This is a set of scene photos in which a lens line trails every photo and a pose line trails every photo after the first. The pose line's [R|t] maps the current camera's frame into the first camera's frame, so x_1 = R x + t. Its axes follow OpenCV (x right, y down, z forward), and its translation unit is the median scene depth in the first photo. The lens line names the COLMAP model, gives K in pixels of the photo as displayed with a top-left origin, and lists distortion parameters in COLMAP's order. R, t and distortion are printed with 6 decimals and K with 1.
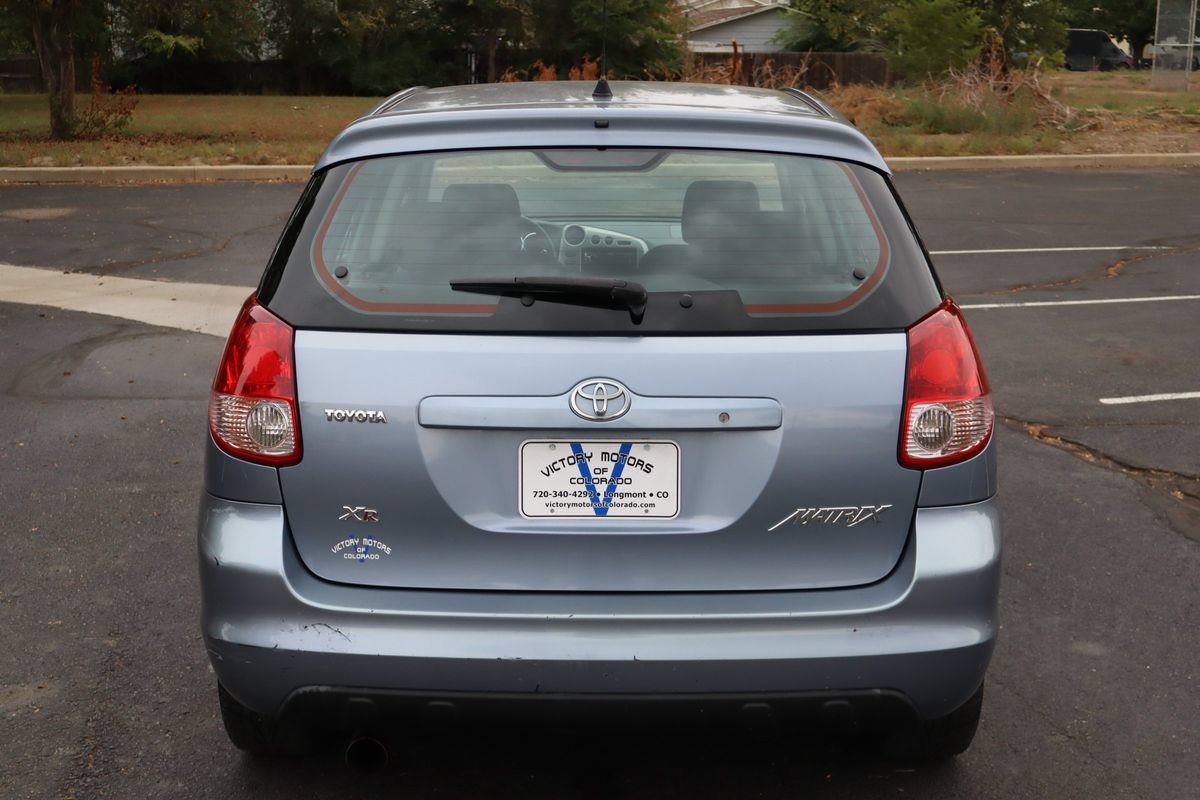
lens RADIAL K [[1650.1, 0, 600.0], [0, 1650.1, 400.0], [0, 0, 1]] dist [-0.003886, 0.049030]
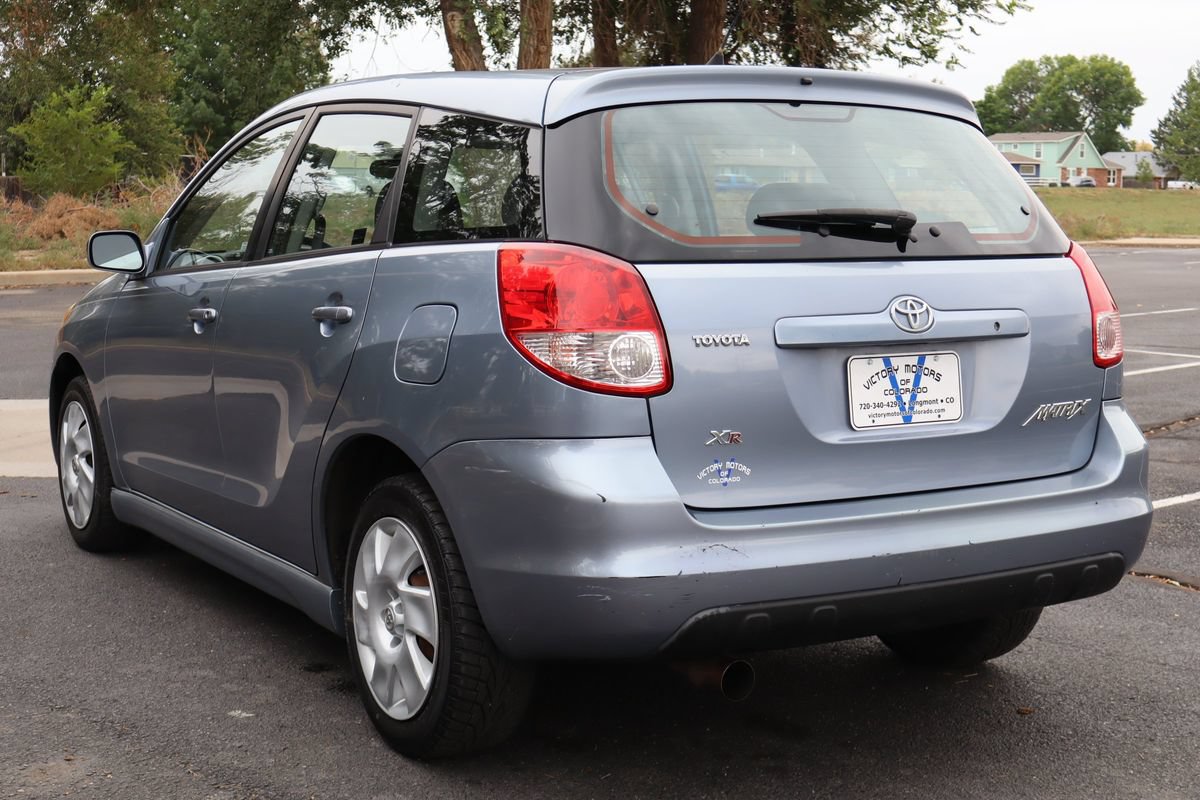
lens RADIAL K [[1778.9, 0, 645.4], [0, 1778.9, 399.8], [0, 0, 1]] dist [-0.003903, -0.004923]
pose [[0.840121, -0.057433, 0.539350, -0.783042], [0.105925, 0.992605, -0.059296, 0.106536], [-0.531955, 0.106947, 0.839992, 0.098722]]
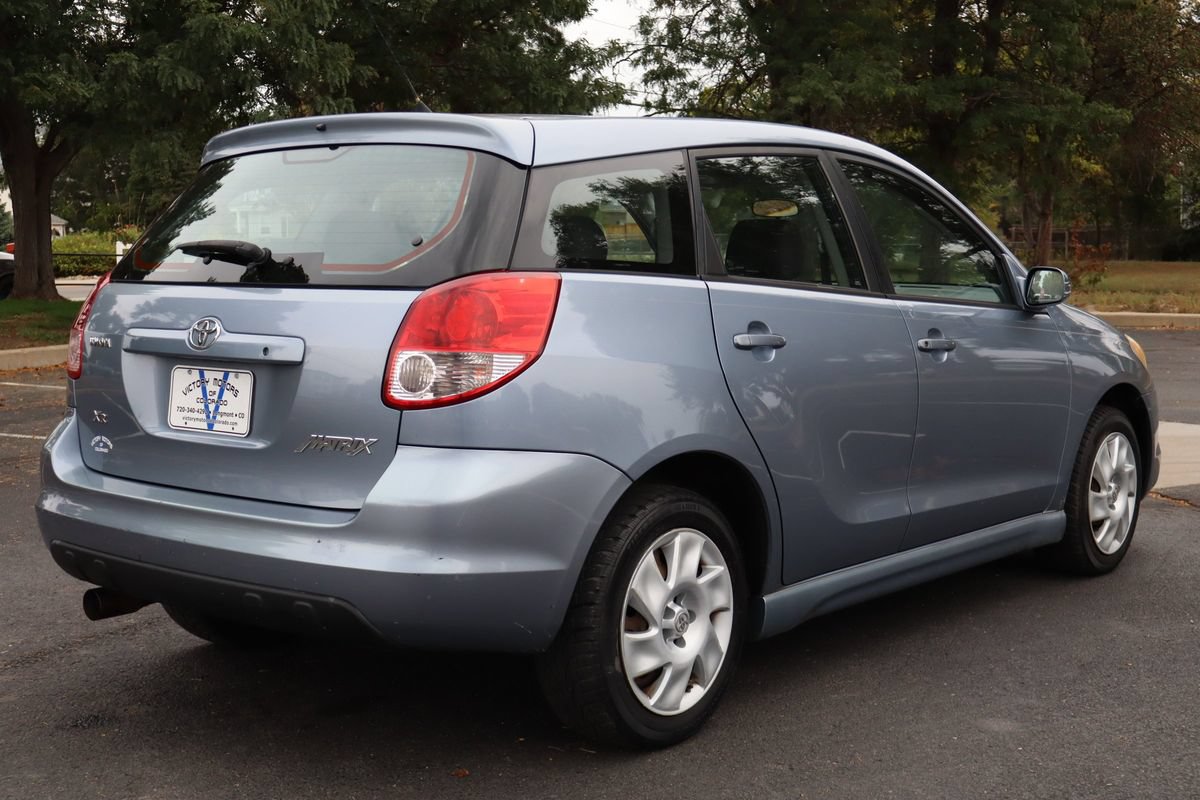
lens RADIAL K [[1650.1, 0, 600.0], [0, 1650.1, 400.0], [0, 0, 1]] dist [-0.003886, 0.049030]
pose [[0.771774, 0.057306, -0.633310, 1.006973], [-0.126714, 0.989817, -0.064853, 0.091188], [0.623144, 0.130301, 0.771176, 0.227641]]
